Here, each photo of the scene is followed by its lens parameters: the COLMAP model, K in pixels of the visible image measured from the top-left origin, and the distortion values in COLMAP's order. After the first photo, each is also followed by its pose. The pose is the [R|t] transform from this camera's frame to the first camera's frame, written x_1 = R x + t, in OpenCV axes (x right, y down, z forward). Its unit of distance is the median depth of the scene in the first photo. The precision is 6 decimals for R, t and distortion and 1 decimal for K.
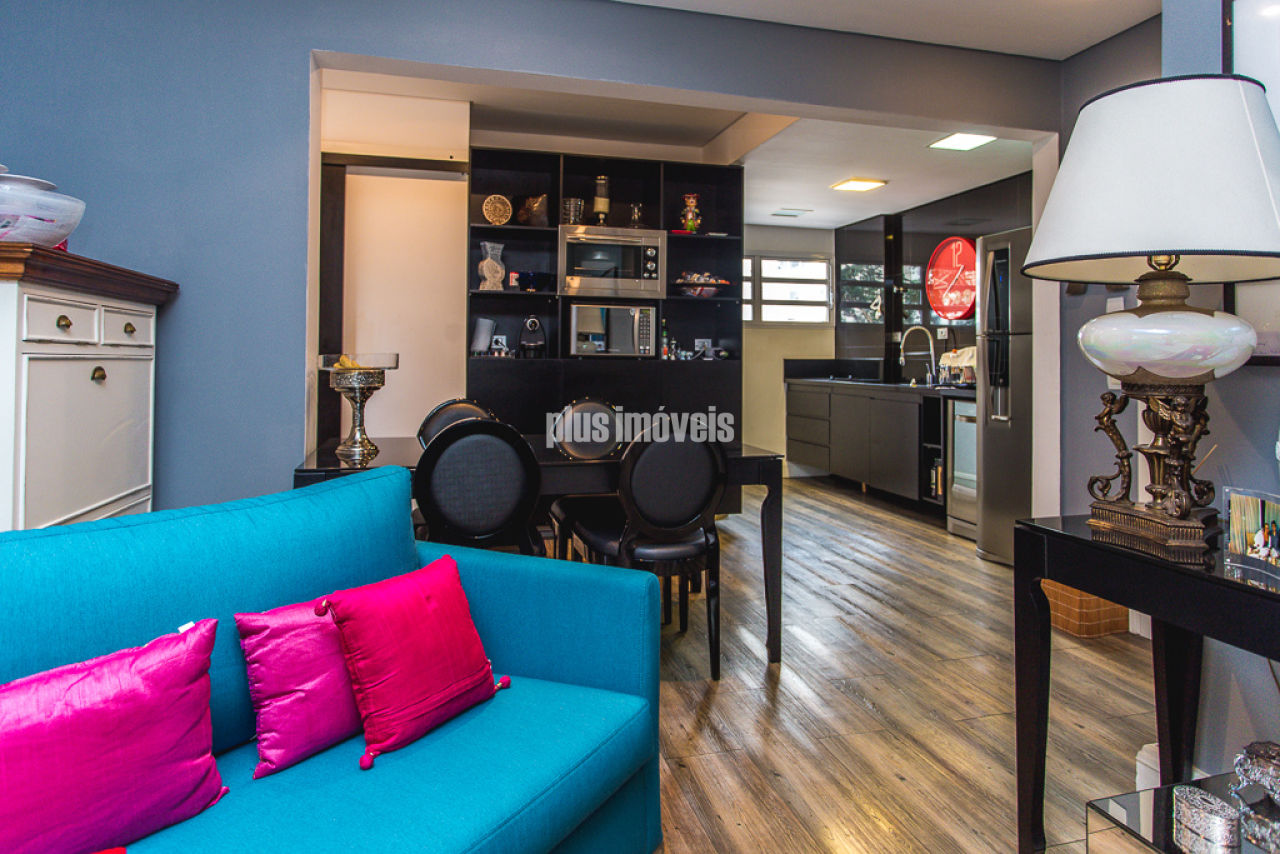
lens RADIAL K [[738.1, 0, 620.3], [0, 738.1, 332.3], [0, 0, 1]] dist [-0.014890, 0.003645]
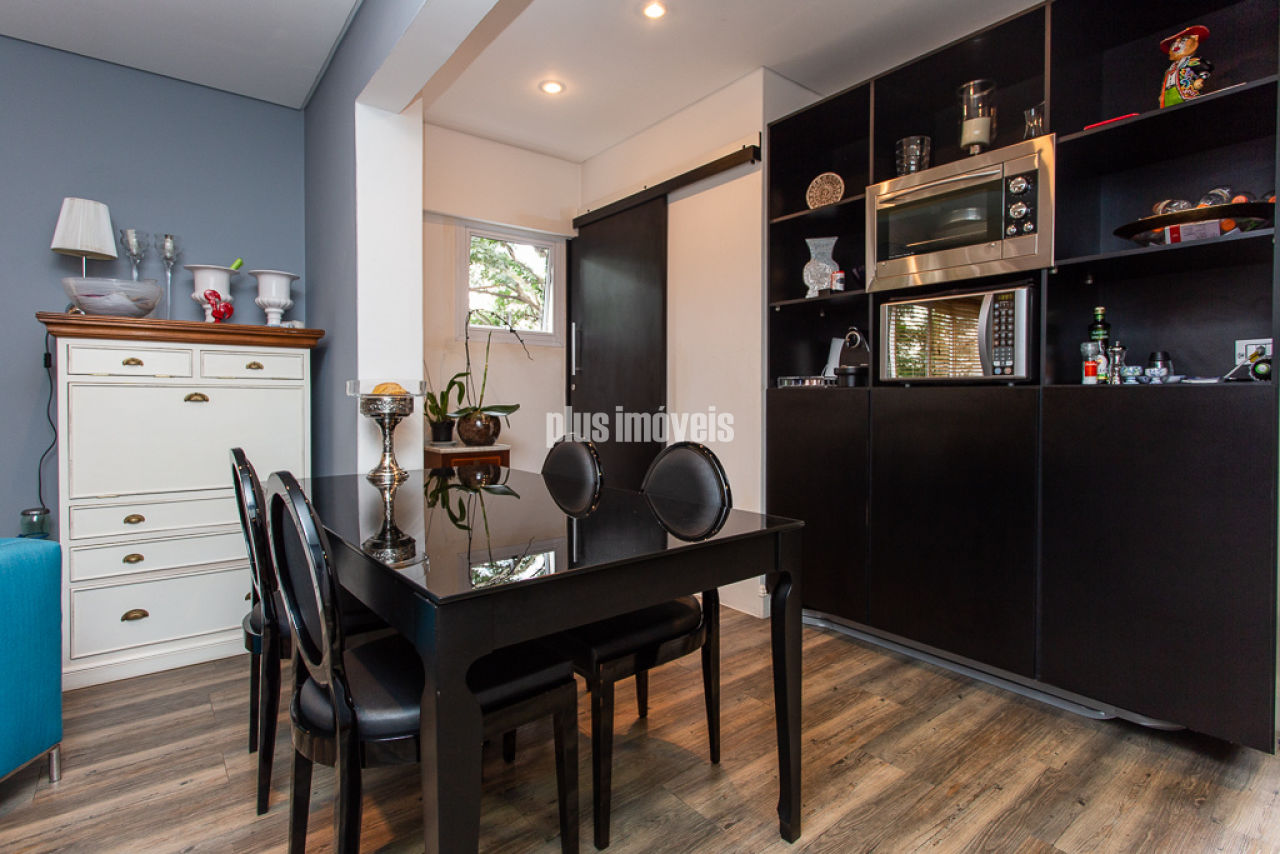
lens RADIAL K [[631.5, 0, 640.8], [0, 631.5, 398.6], [0, 0, 1]] dist [0.001422, -0.000451]
pose [[0.404764, -0.006494, -0.914398, 0.333308], [0.034757, 0.999361, 0.008288, 0.031998], [0.913760, -0.035137, 0.404731, 0.529542]]
